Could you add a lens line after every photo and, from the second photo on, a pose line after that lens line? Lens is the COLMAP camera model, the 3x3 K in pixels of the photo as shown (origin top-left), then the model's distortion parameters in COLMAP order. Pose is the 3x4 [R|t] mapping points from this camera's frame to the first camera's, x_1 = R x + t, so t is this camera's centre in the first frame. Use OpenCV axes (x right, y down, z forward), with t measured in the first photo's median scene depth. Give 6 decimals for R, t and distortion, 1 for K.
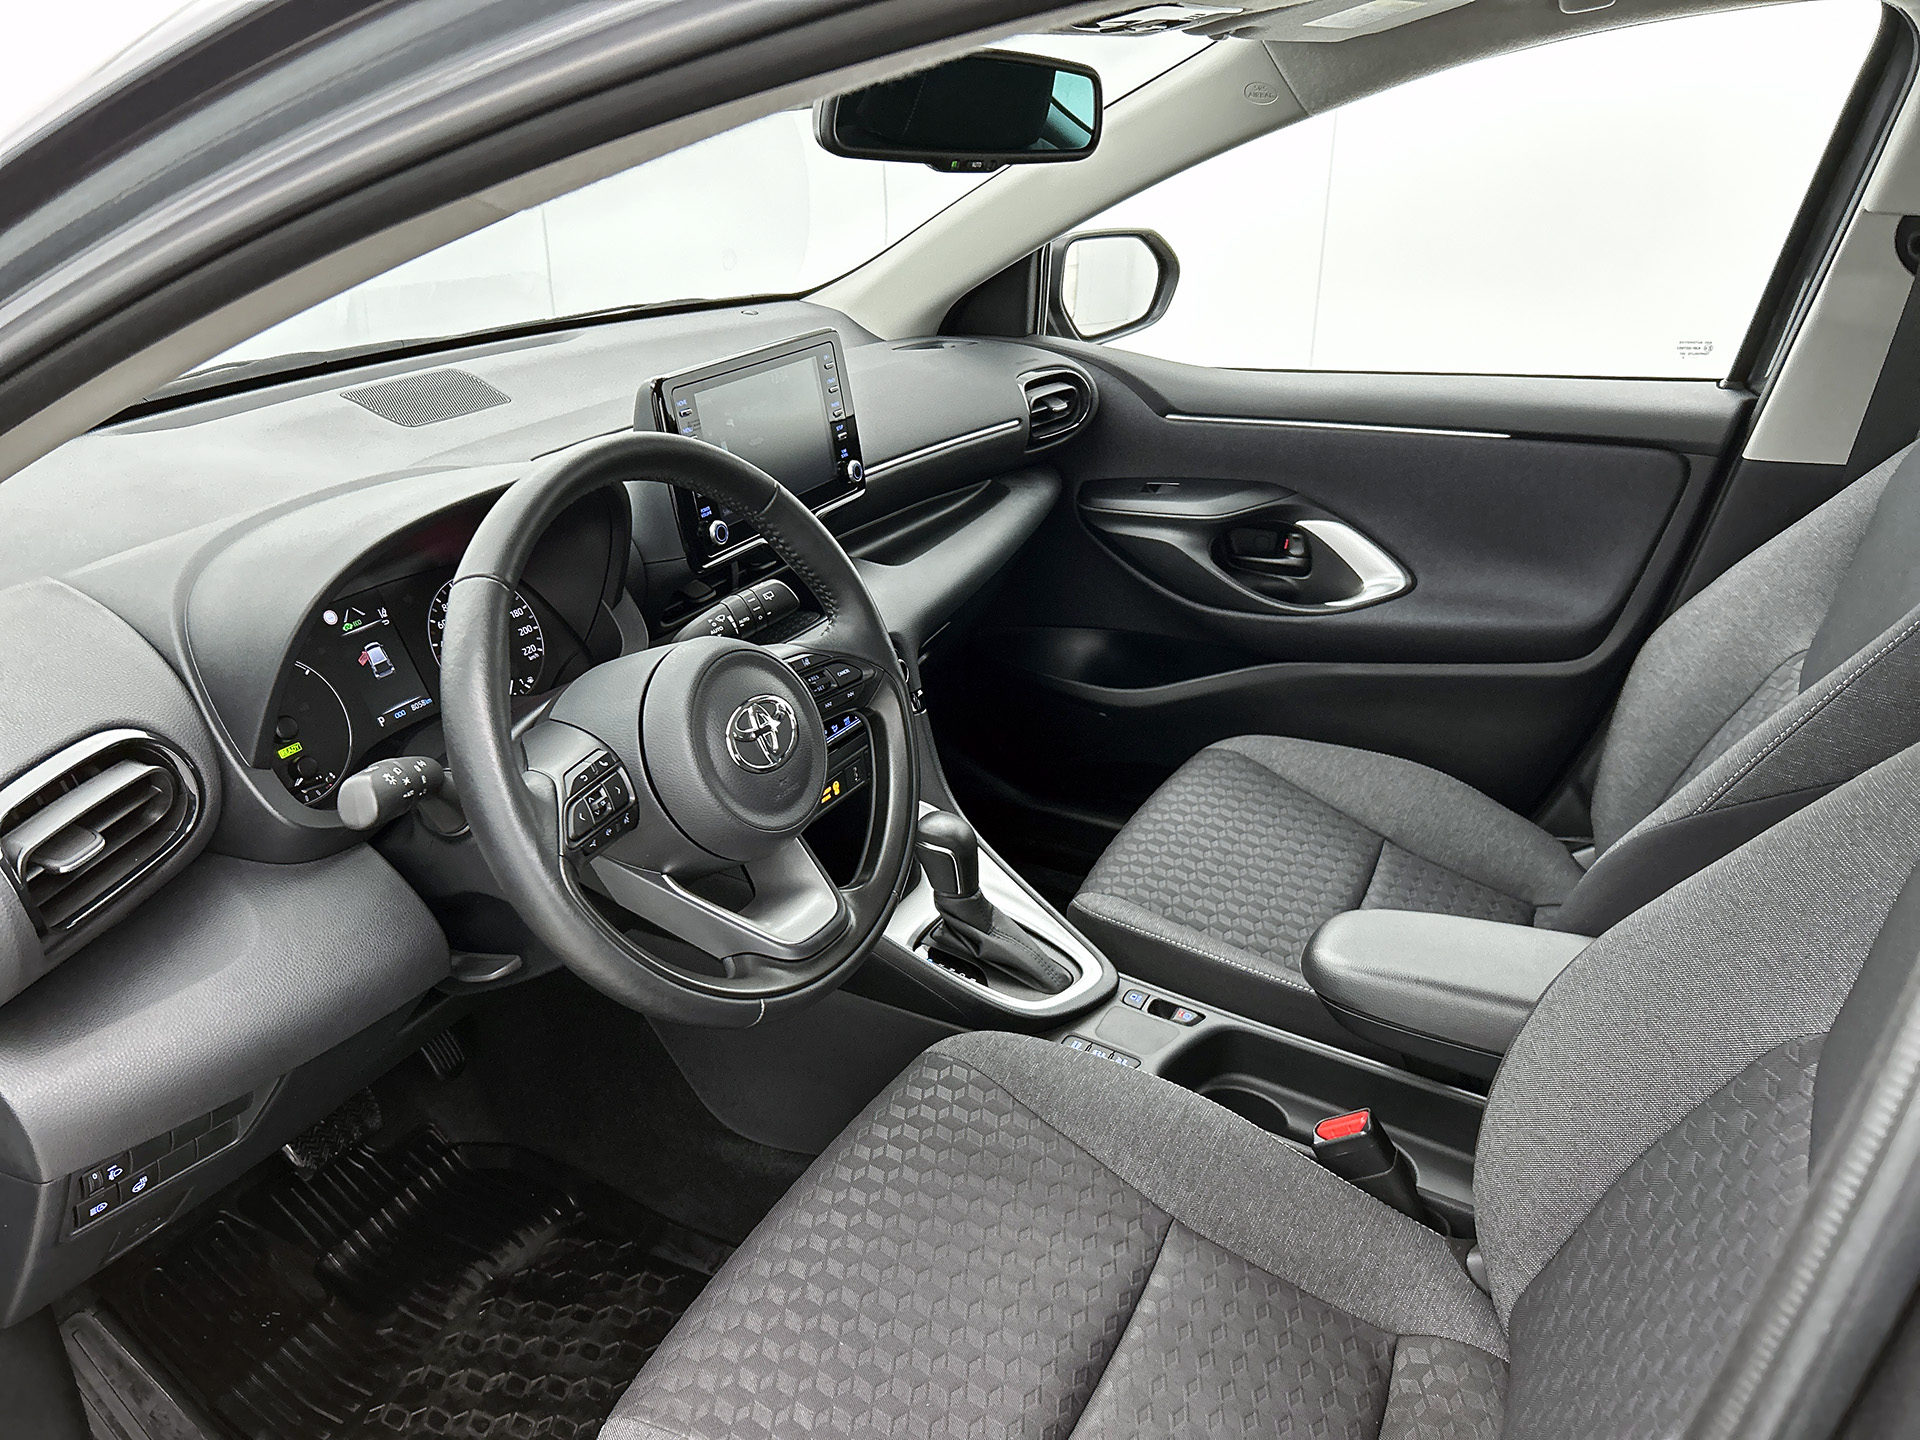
lens RADIAL K [[1431.6, 0, 965.9], [0, 1431.6, 716.2], [0, 0, 1]] dist [0.030187, -0.040374]
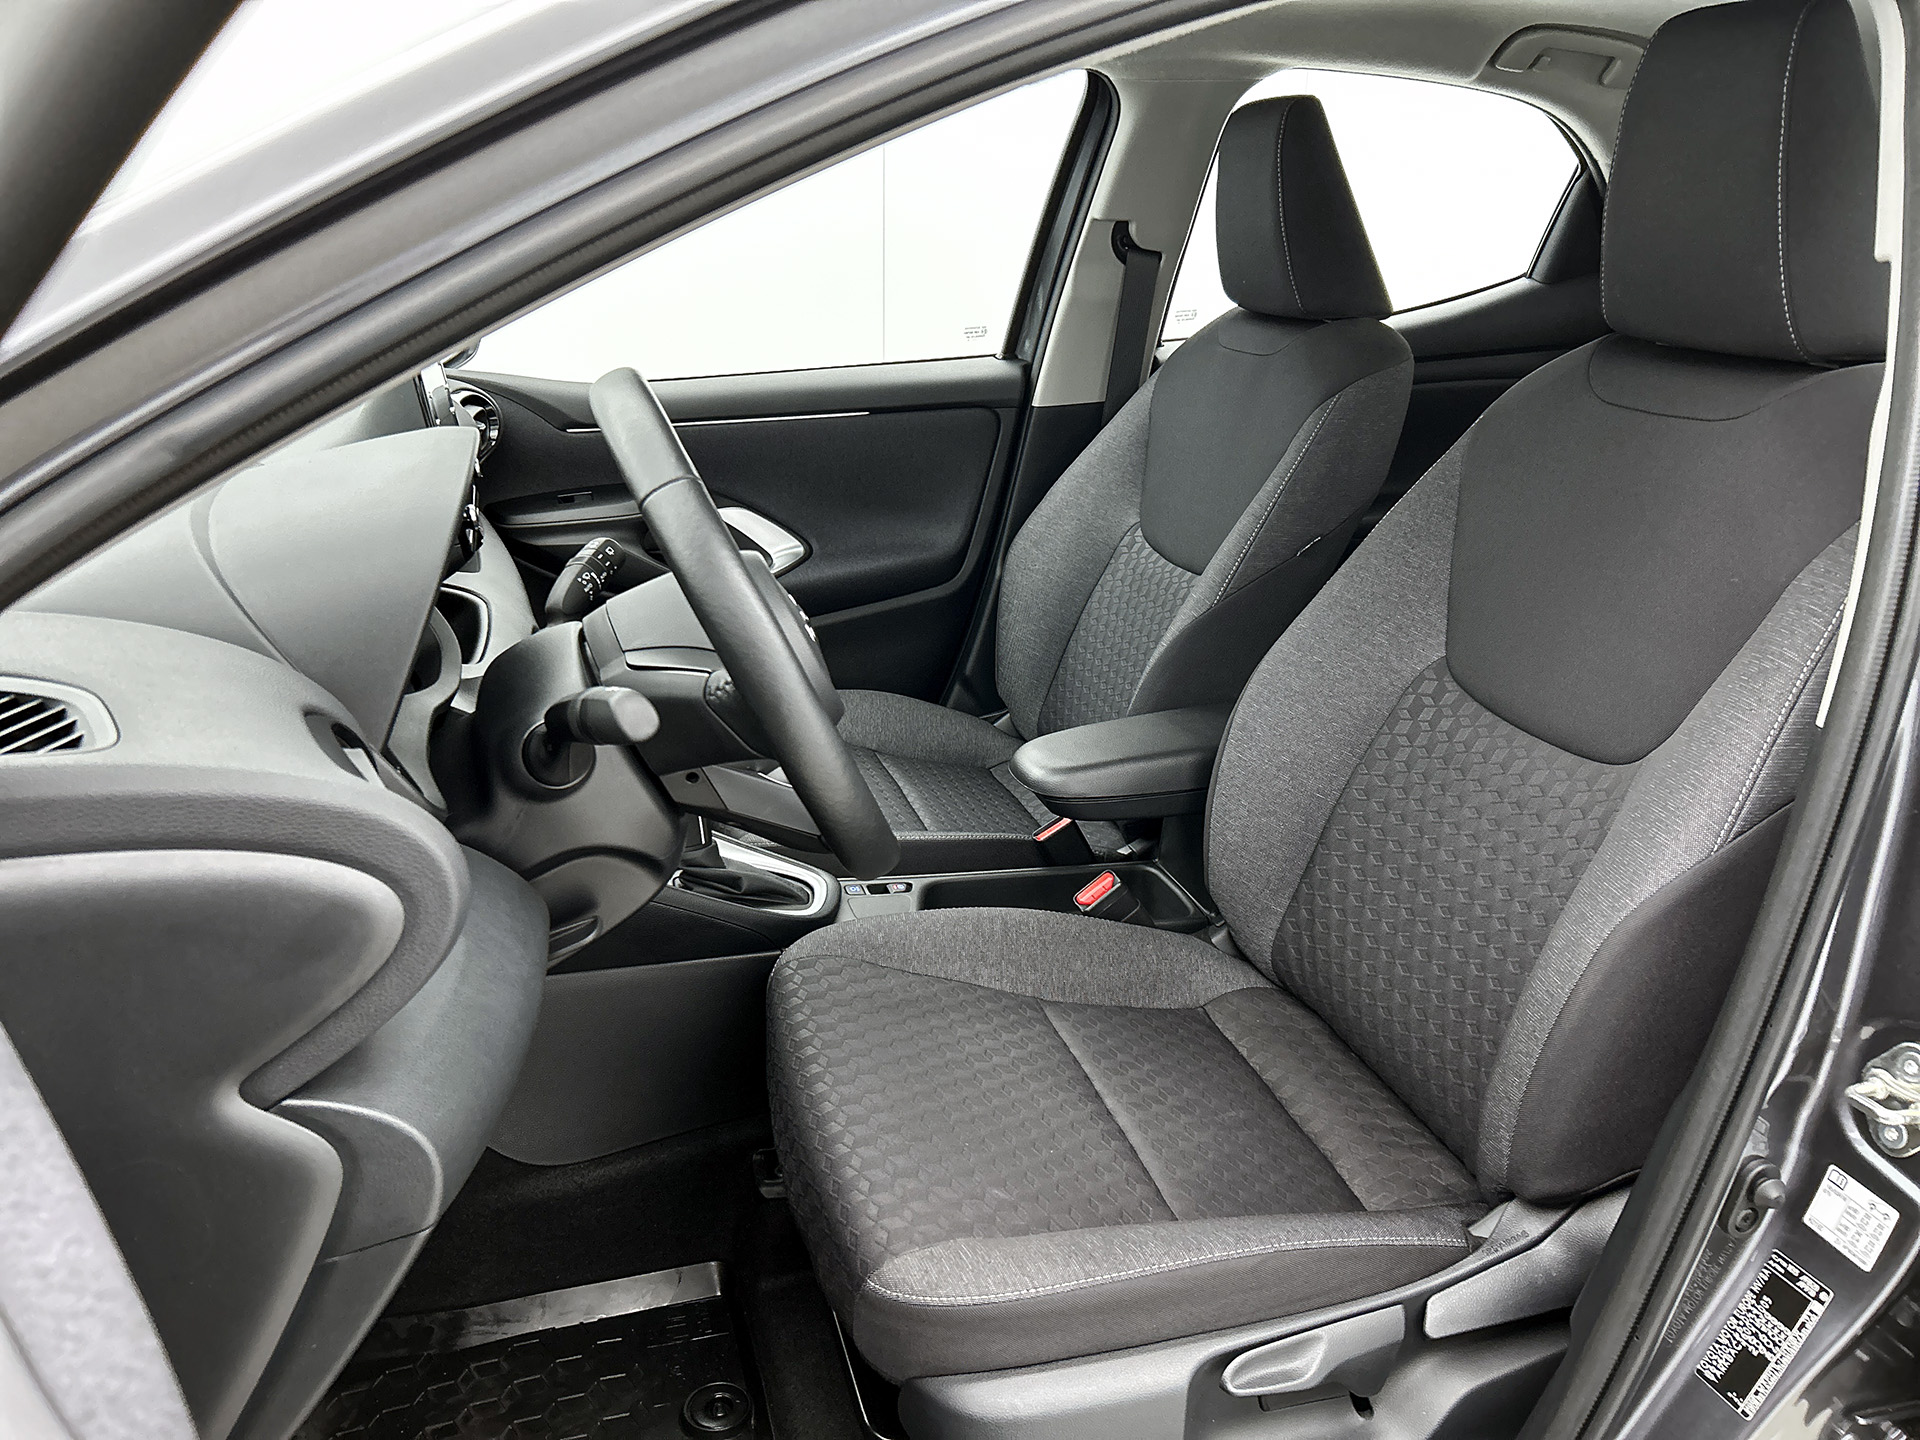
lens RADIAL K [[1431.6, 0, 963.0], [0, 1431.6, 732.1], [0, 0, 1]] dist [0.030187, -0.040374]
pose [[0.721258, -0.224266, 0.655356, -0.535929], [0.264236, 0.963671, 0.038965, 0.054558], [-0.640286, 0.145065, 0.754314, 0.068170]]
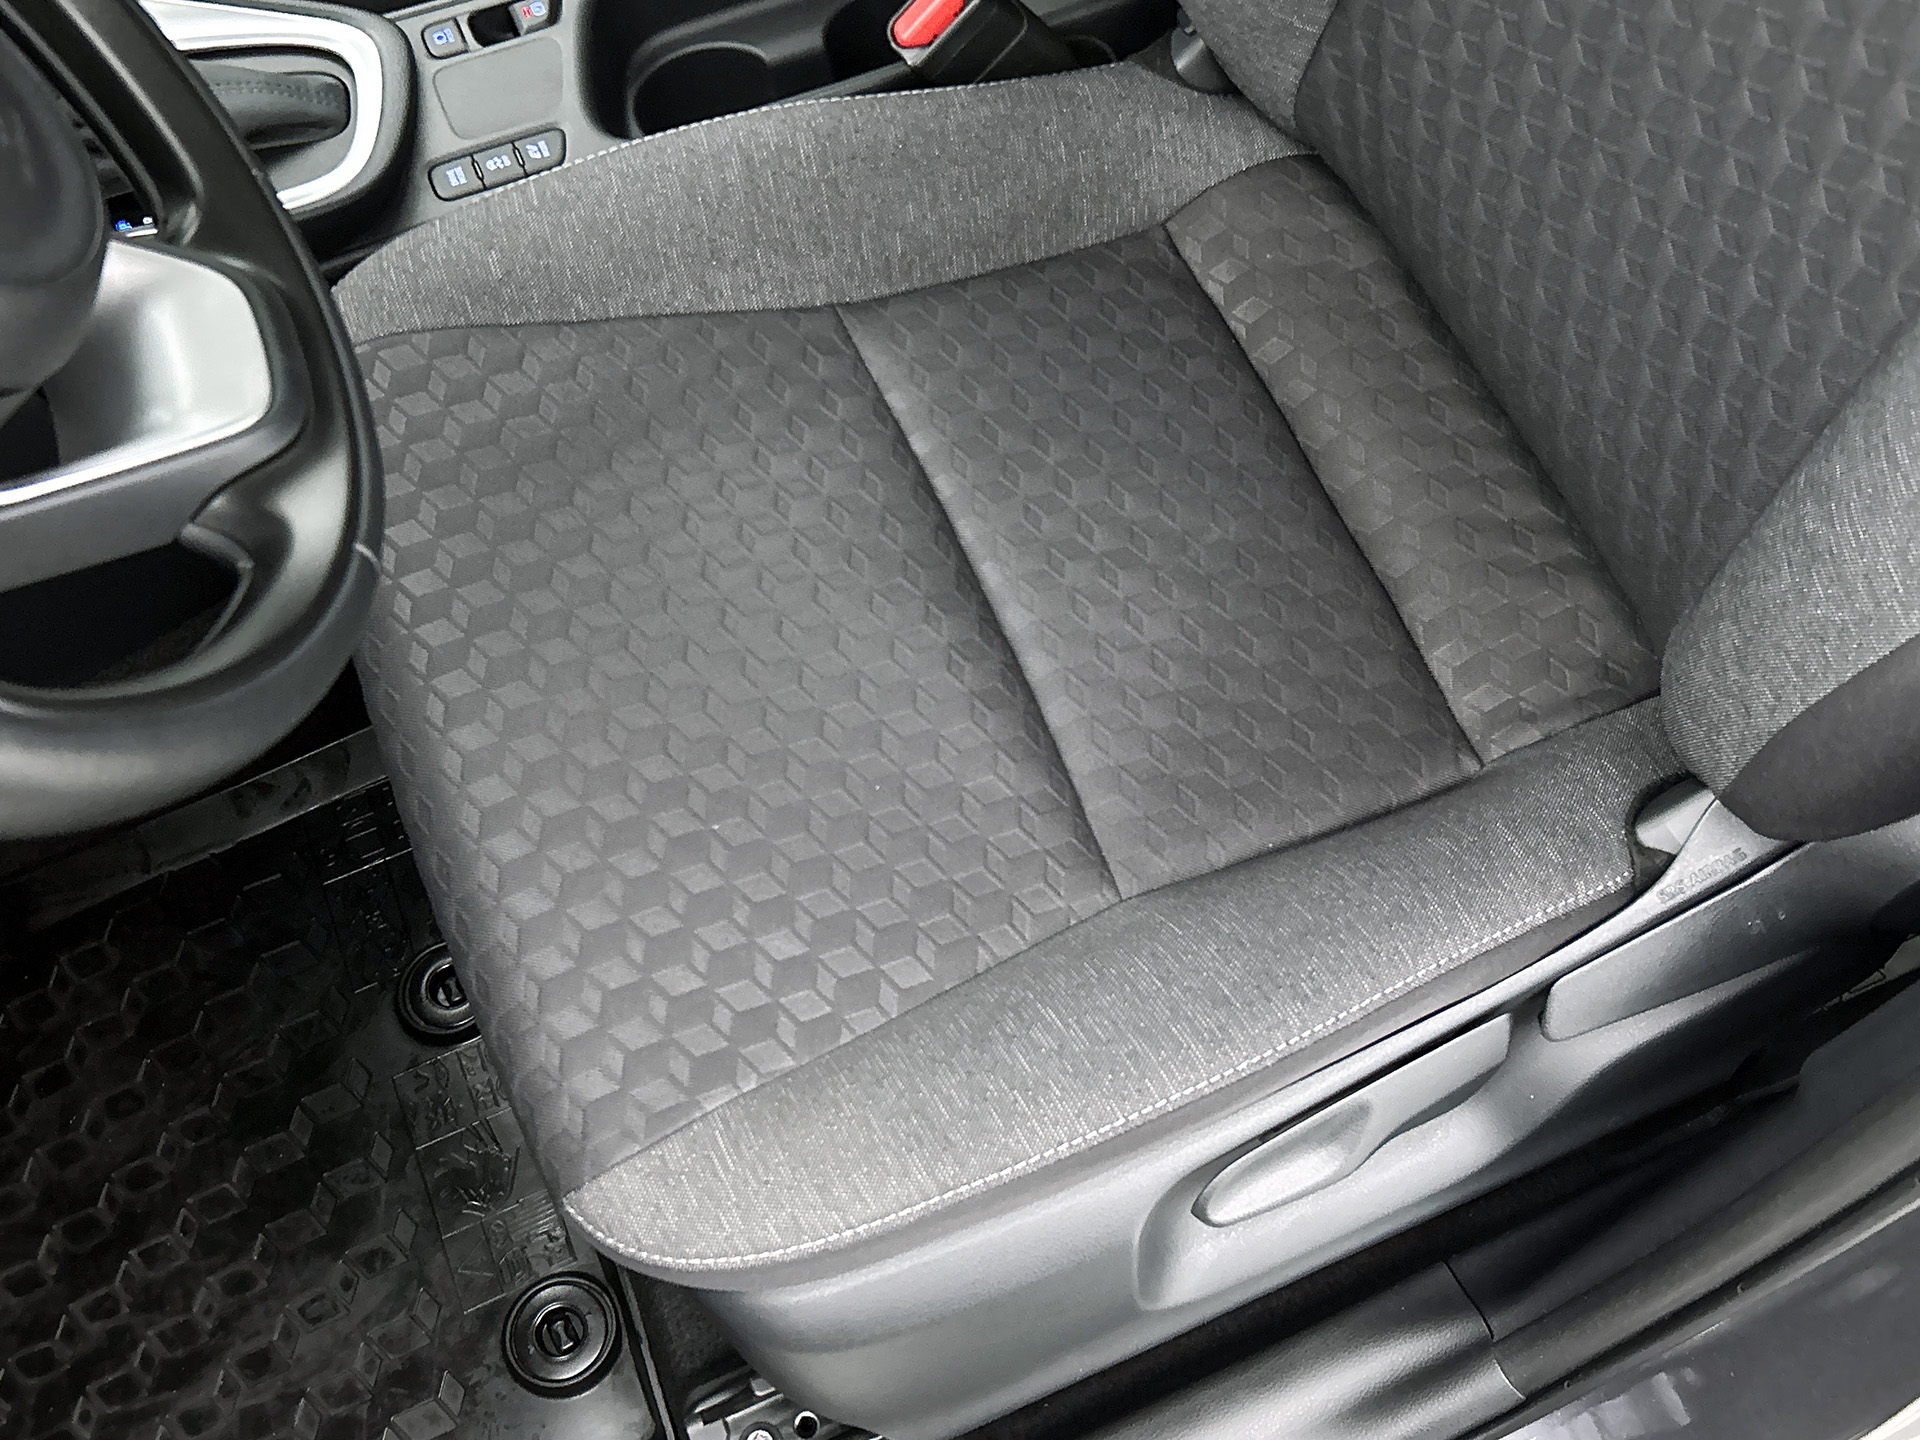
lens RADIAL K [[1906.9, 0, 972.9], [0, 1906.9, 688.1], [0, 0, 1]] dist [0.051930, 0.000000]
pose [[0.635315, -0.714035, 0.294157, -0.149947], [0.380334, 0.620813, 0.685520, -0.079748], [-0.672102, -0.323643, 0.665984, 0.285931]]
